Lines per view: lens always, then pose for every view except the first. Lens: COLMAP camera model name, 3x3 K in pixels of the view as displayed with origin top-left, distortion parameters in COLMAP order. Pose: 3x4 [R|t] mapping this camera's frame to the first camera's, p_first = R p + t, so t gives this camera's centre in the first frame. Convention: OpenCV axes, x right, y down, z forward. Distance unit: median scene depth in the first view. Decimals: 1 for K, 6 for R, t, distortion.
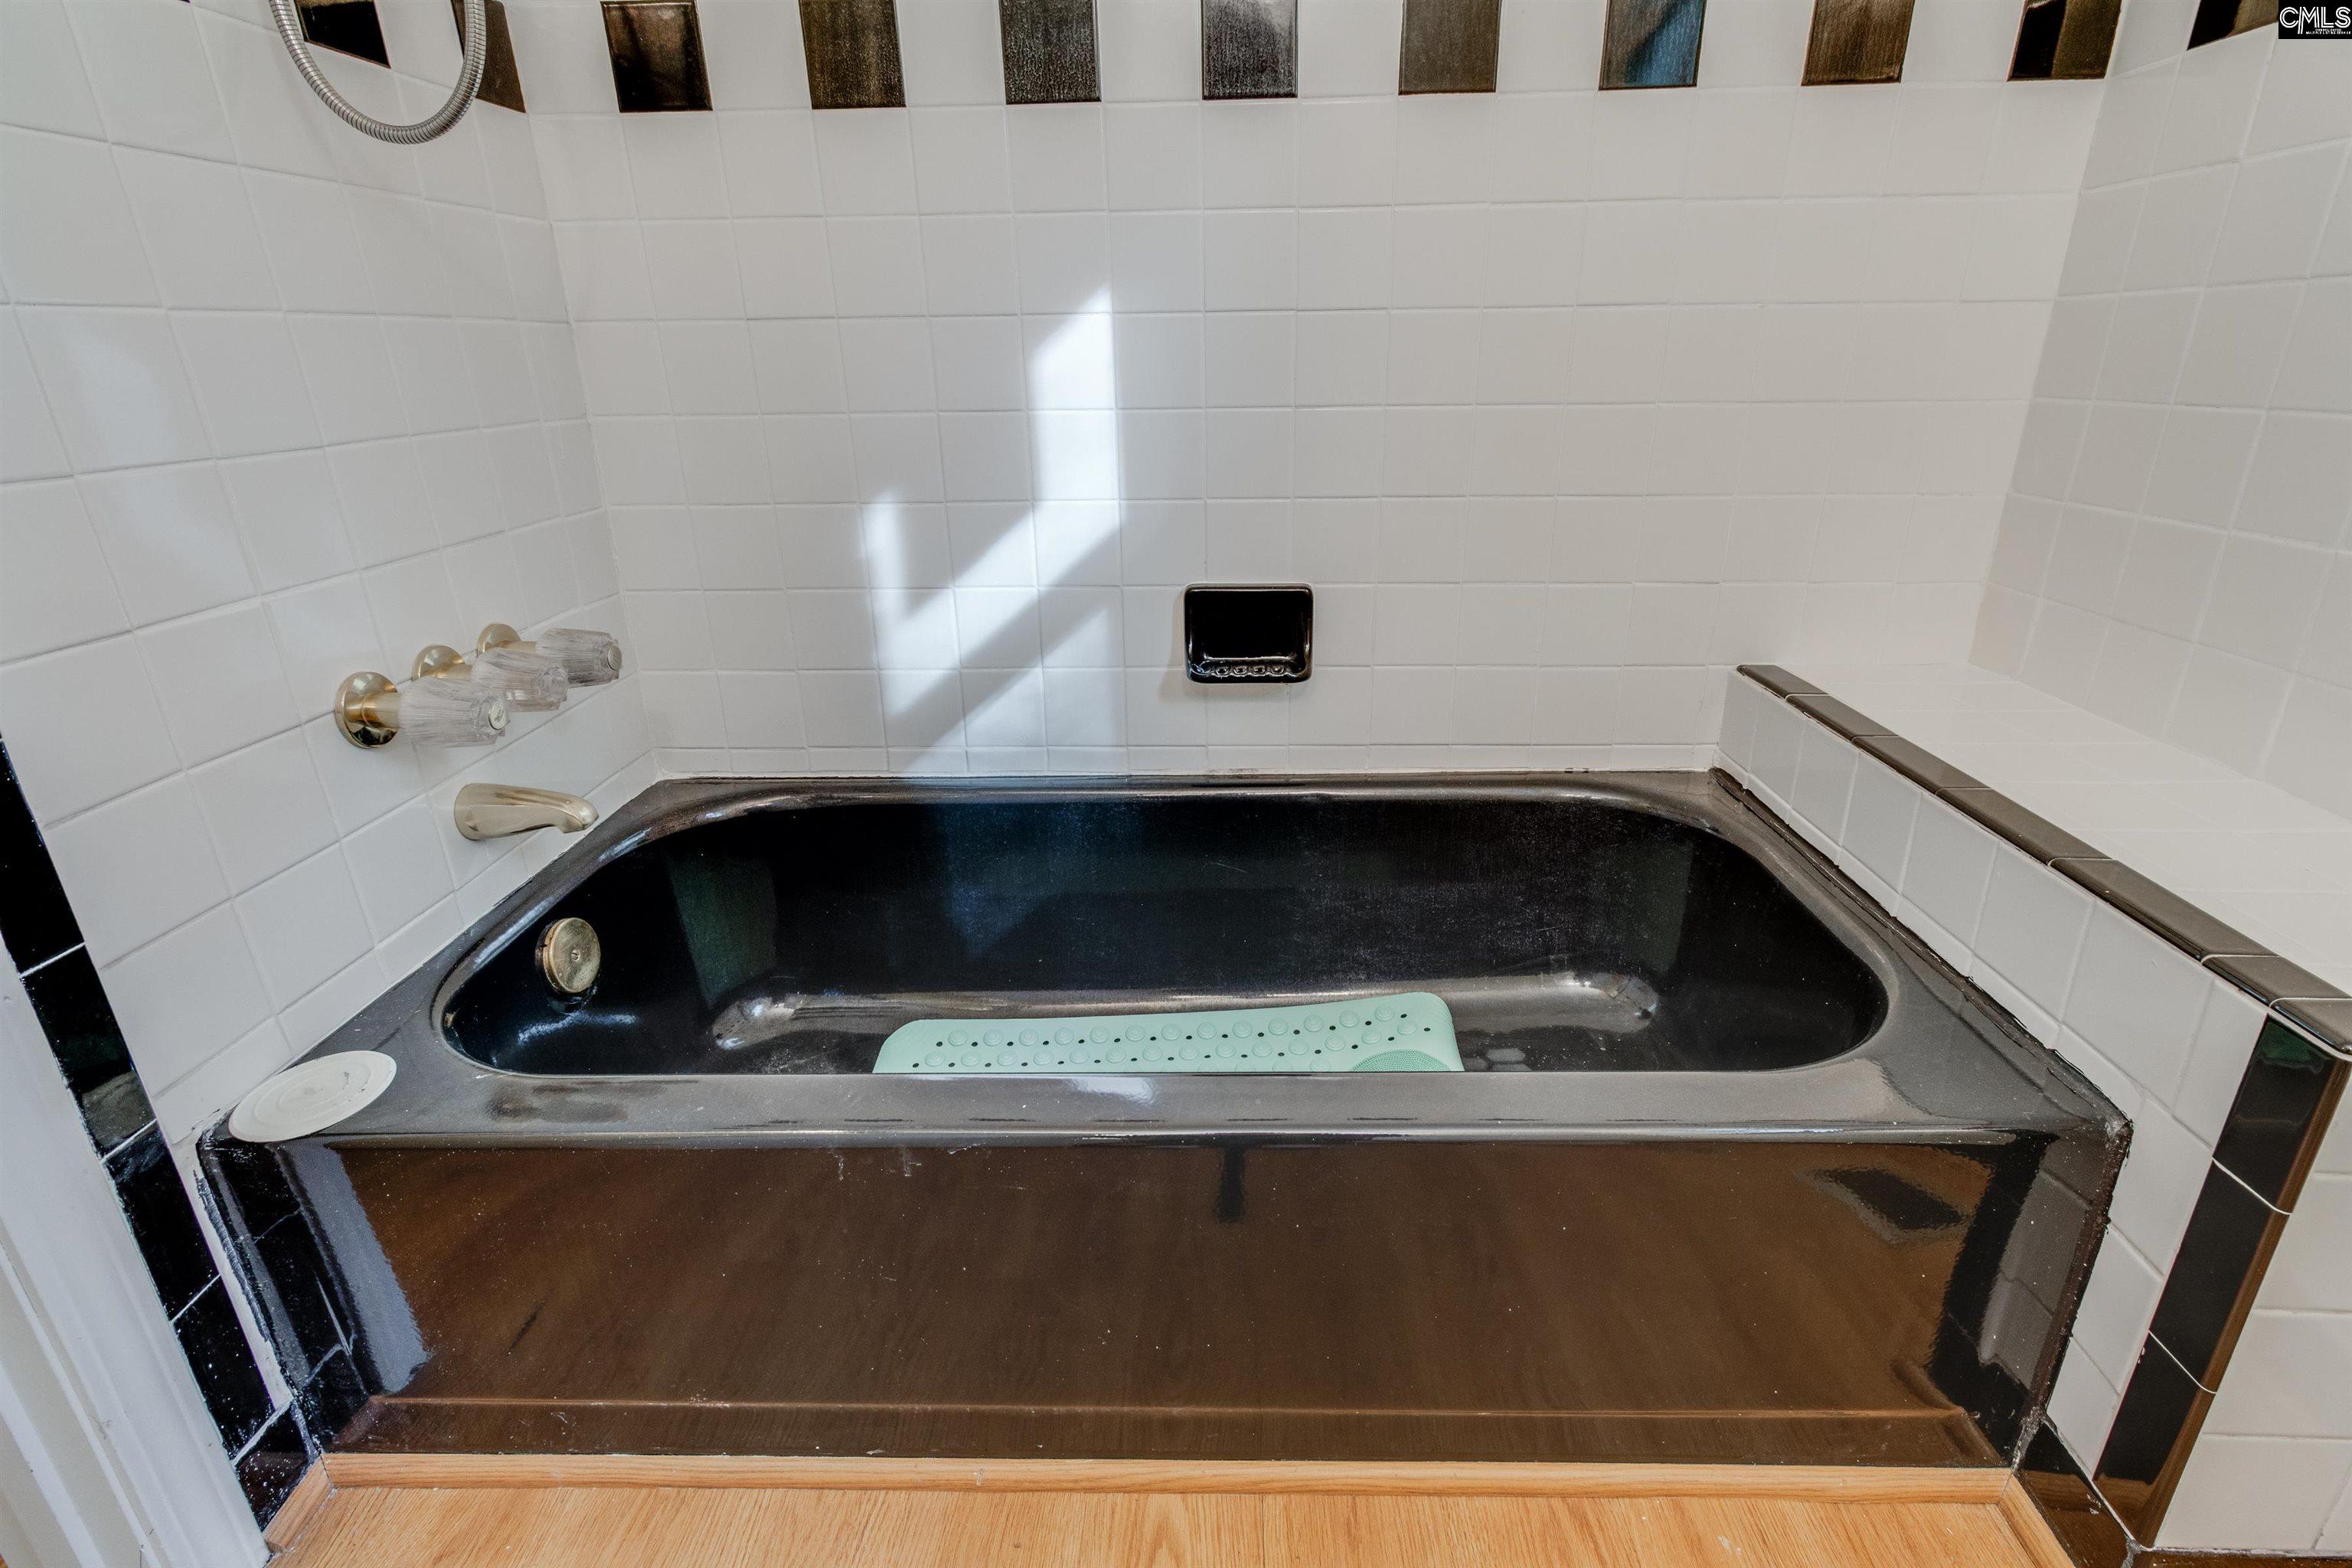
lens RADIAL K [[1085.7, 0, 1190.6], [0, 1085.7, 755.4], [0, 0, 1]] dist [0.003054, 0.000485]
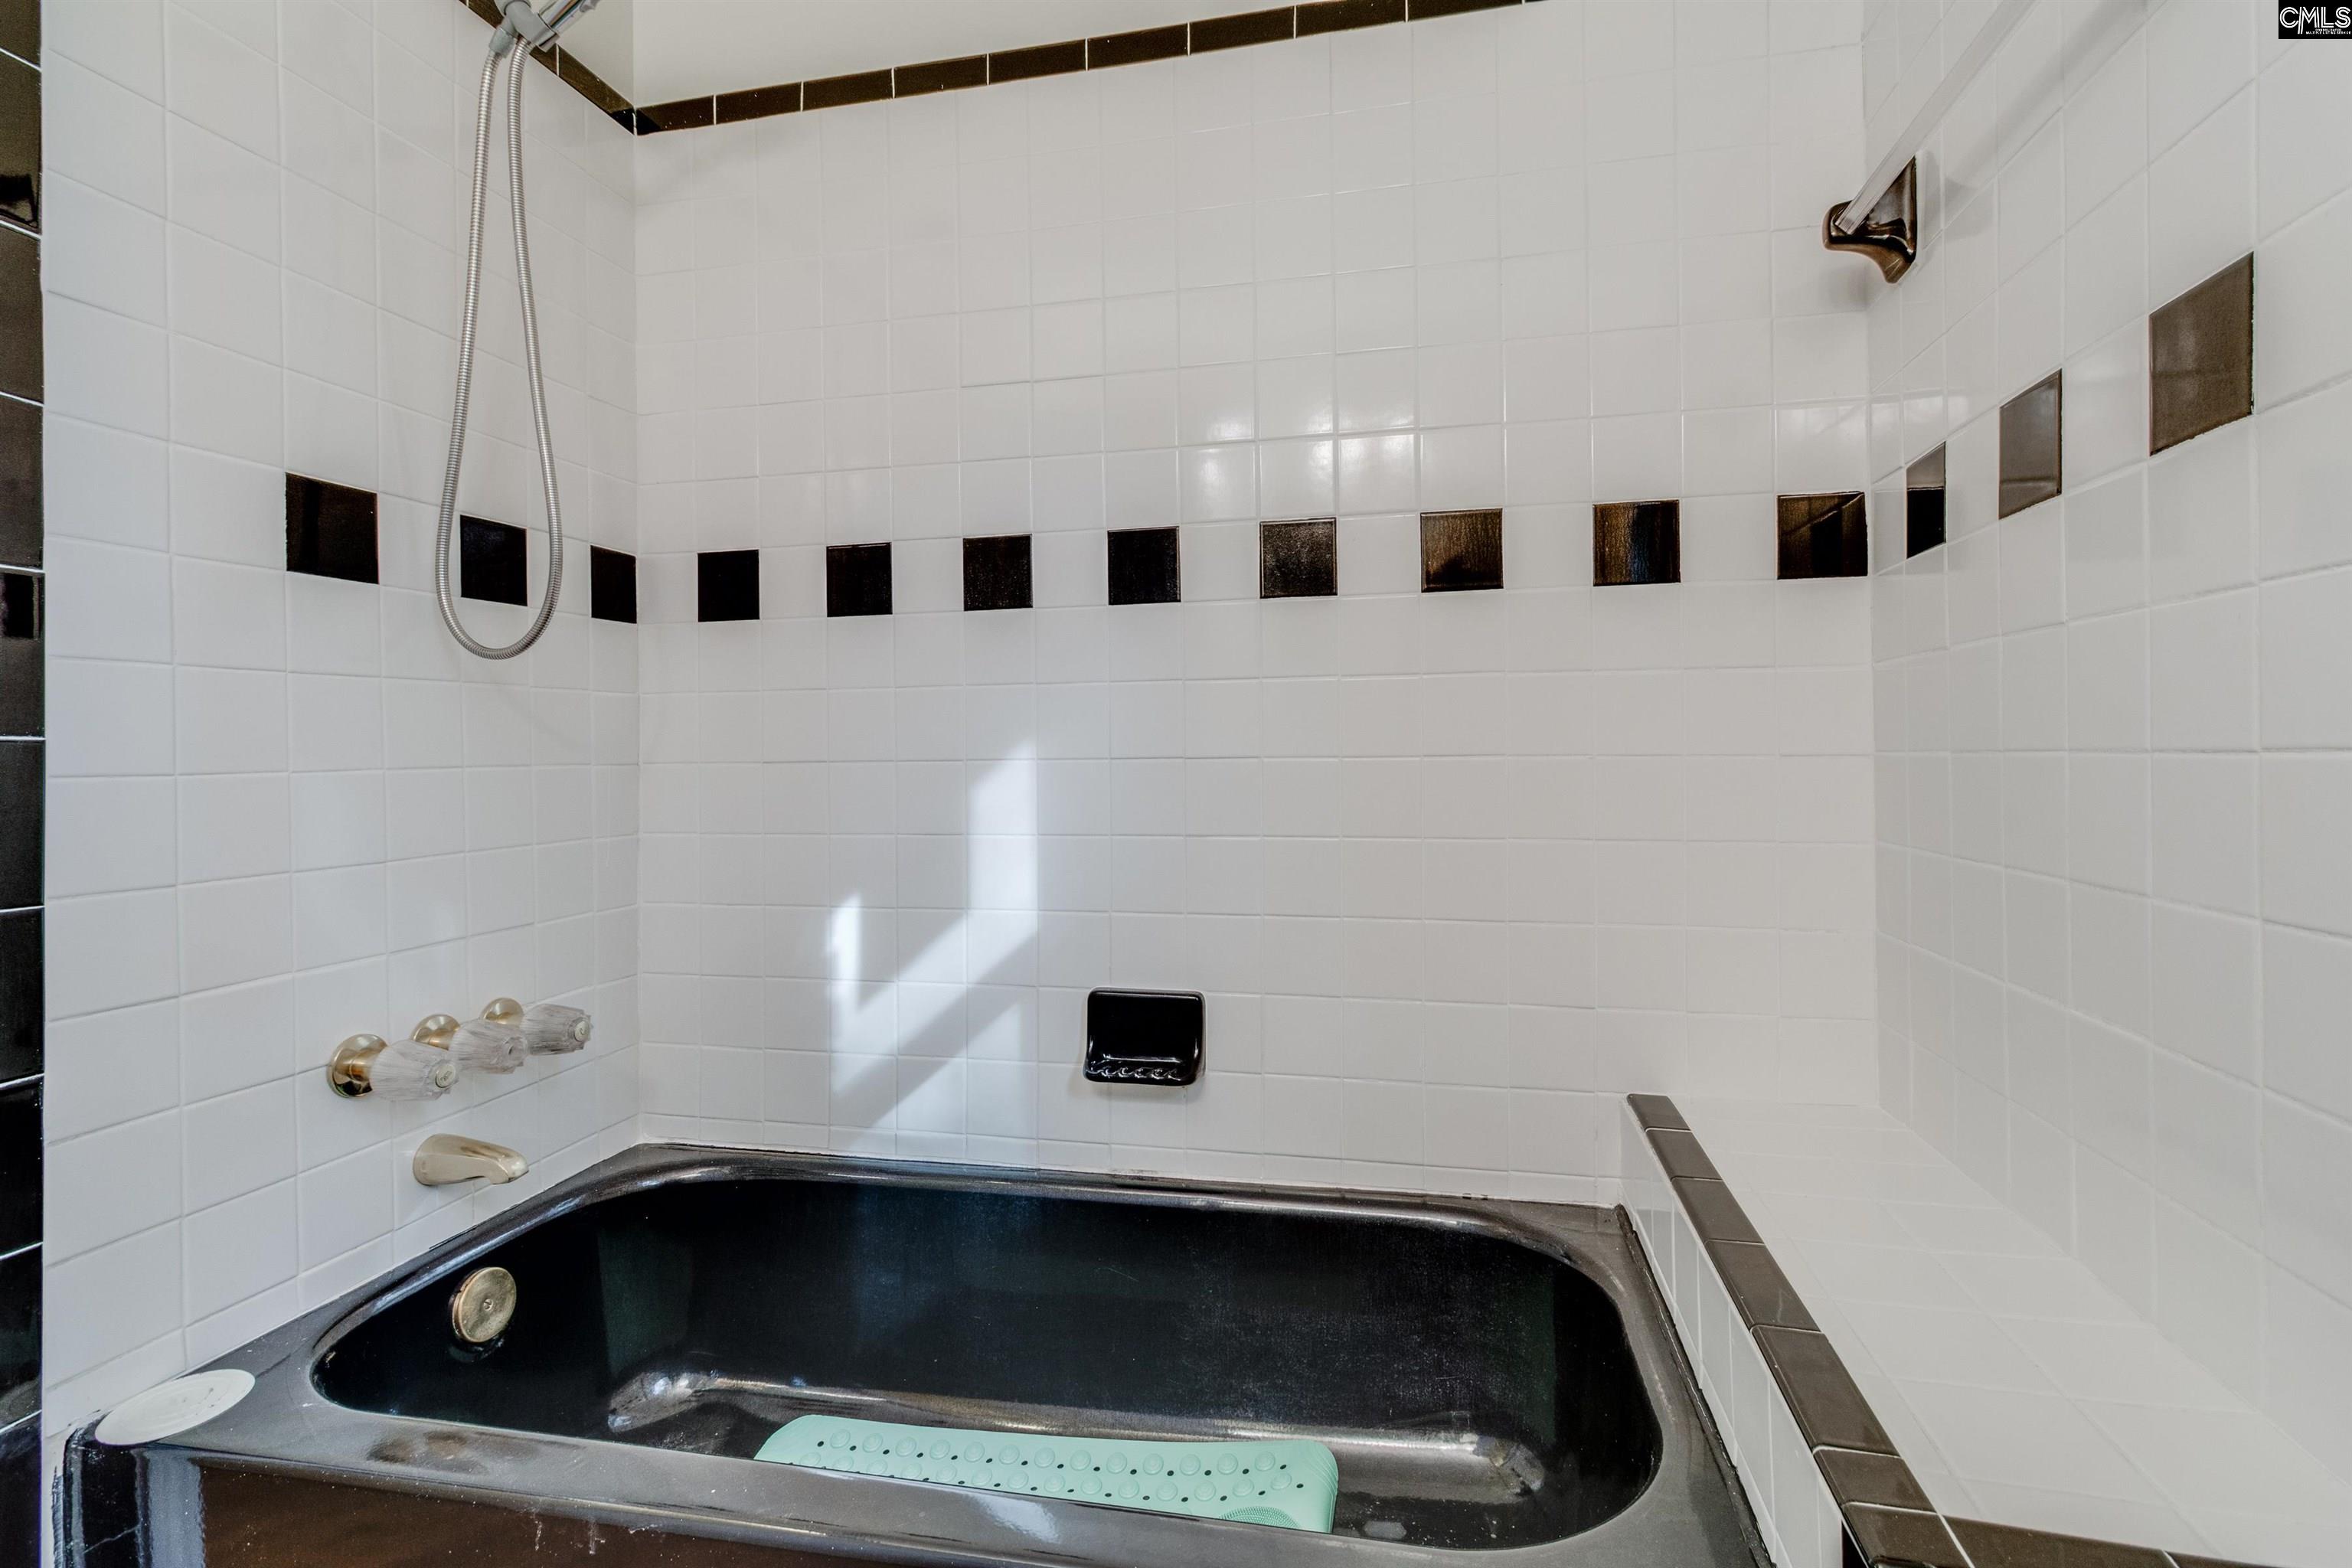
lens RADIAL K [[1085.7, 0, 1190.6], [0, 1085.7, 755.4], [0, 0, 1]] dist [0.003054, 0.000485]
pose [[0.983786, 0.004413, -0.179291, 0.292730], [-0.066013, 0.938423, -0.339124, -0.010939], [0.166755, 0.345461, 0.923499, -0.085421]]
